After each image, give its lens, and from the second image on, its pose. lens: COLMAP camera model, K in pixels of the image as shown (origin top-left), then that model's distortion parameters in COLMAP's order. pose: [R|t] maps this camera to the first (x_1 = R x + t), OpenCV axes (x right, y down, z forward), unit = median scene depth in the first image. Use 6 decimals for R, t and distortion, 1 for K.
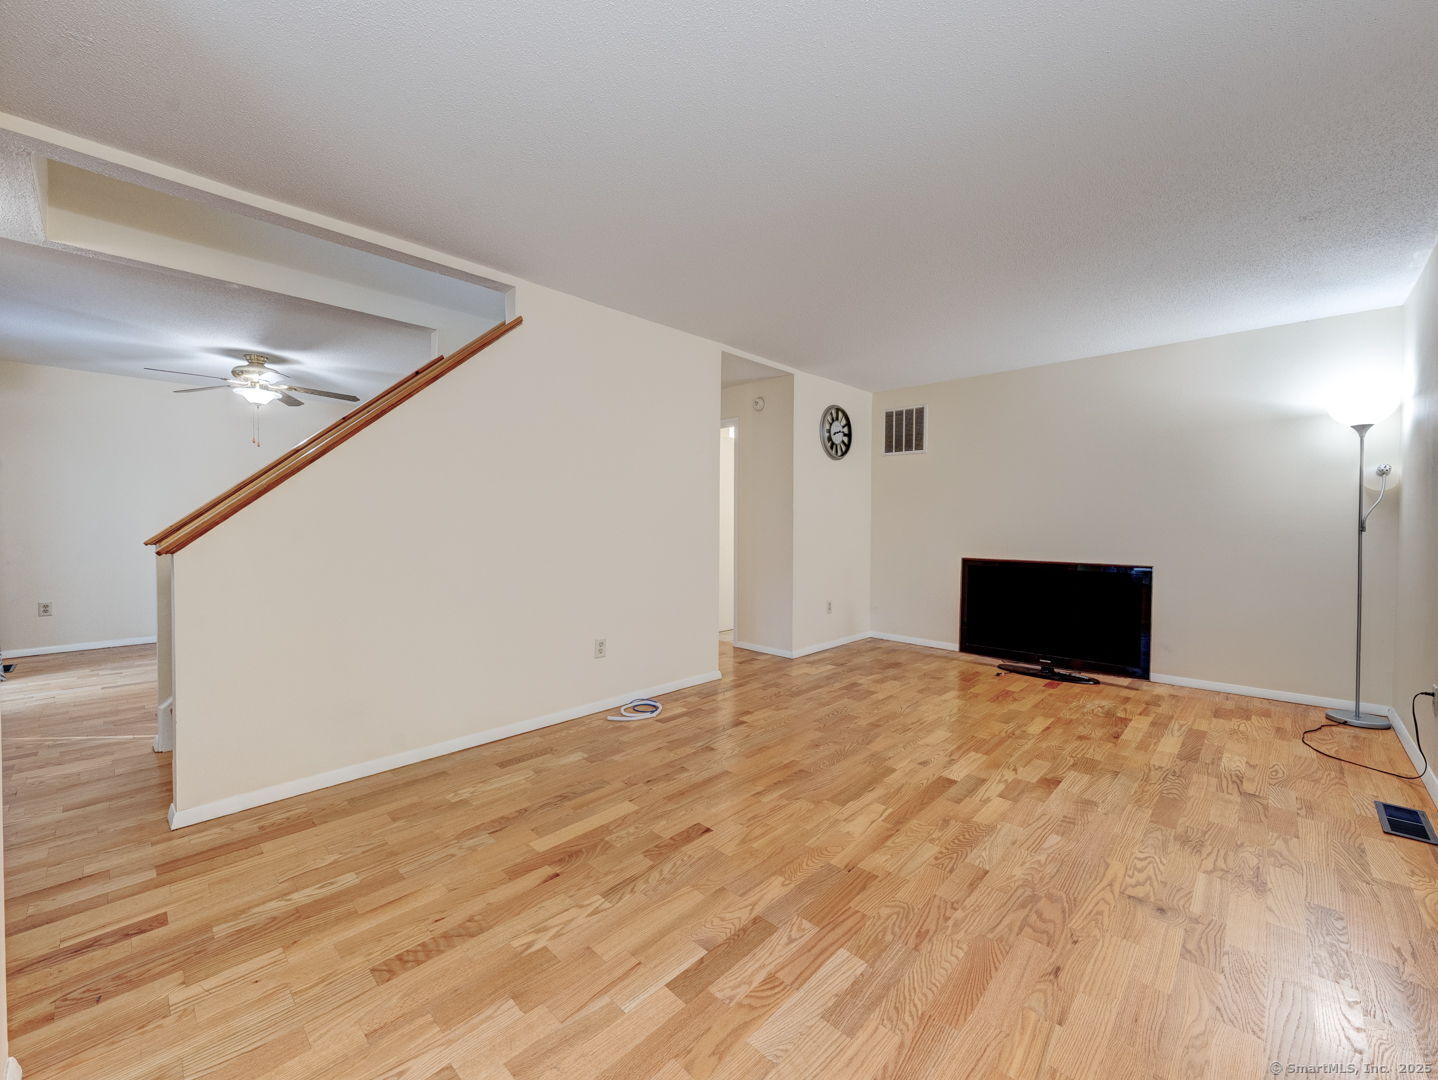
lens RADIAL K [[554.8, 0, 720.1], [0, 554.8, 537.0], [0, 0, 1]] dist [0.013456, -0.000059]
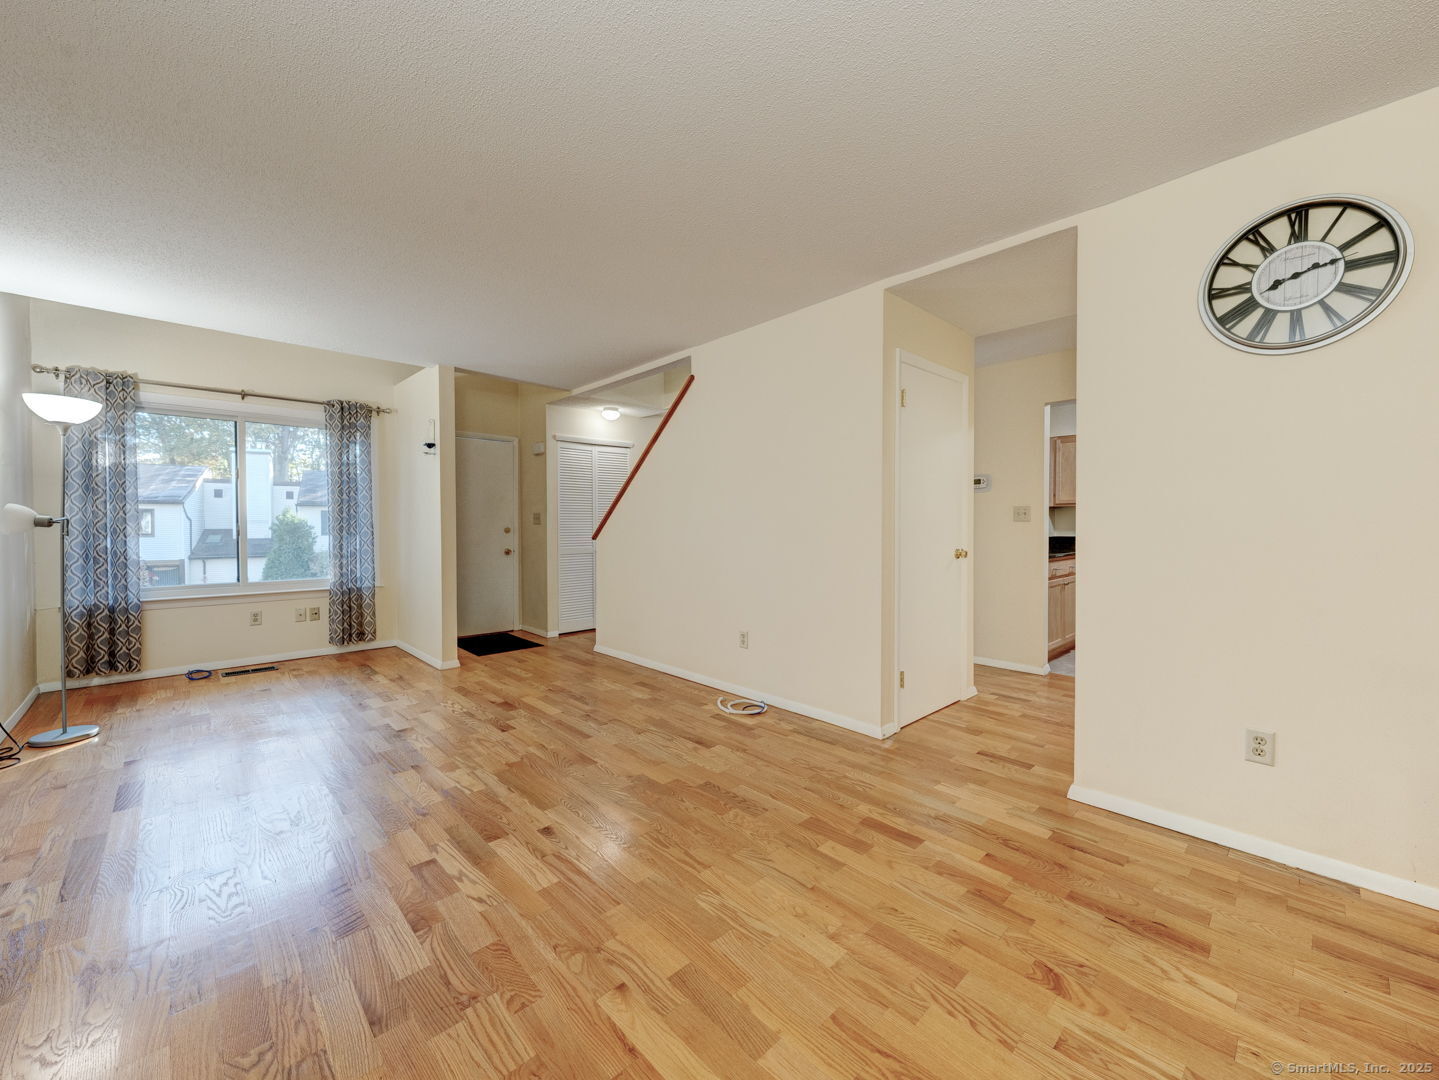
lens RADIAL K [[555.2, 0, 721.2], [0, 555.2, 533.5], [0, 0, 1]] dist [0.013456, -0.000059]
pose [[-0.013232, 0.013855, -0.999816, 1.196557], [-0.024178, 0.999607, 0.014172, -0.033828], [0.999620, 0.024361, -0.012892, 1.299740]]
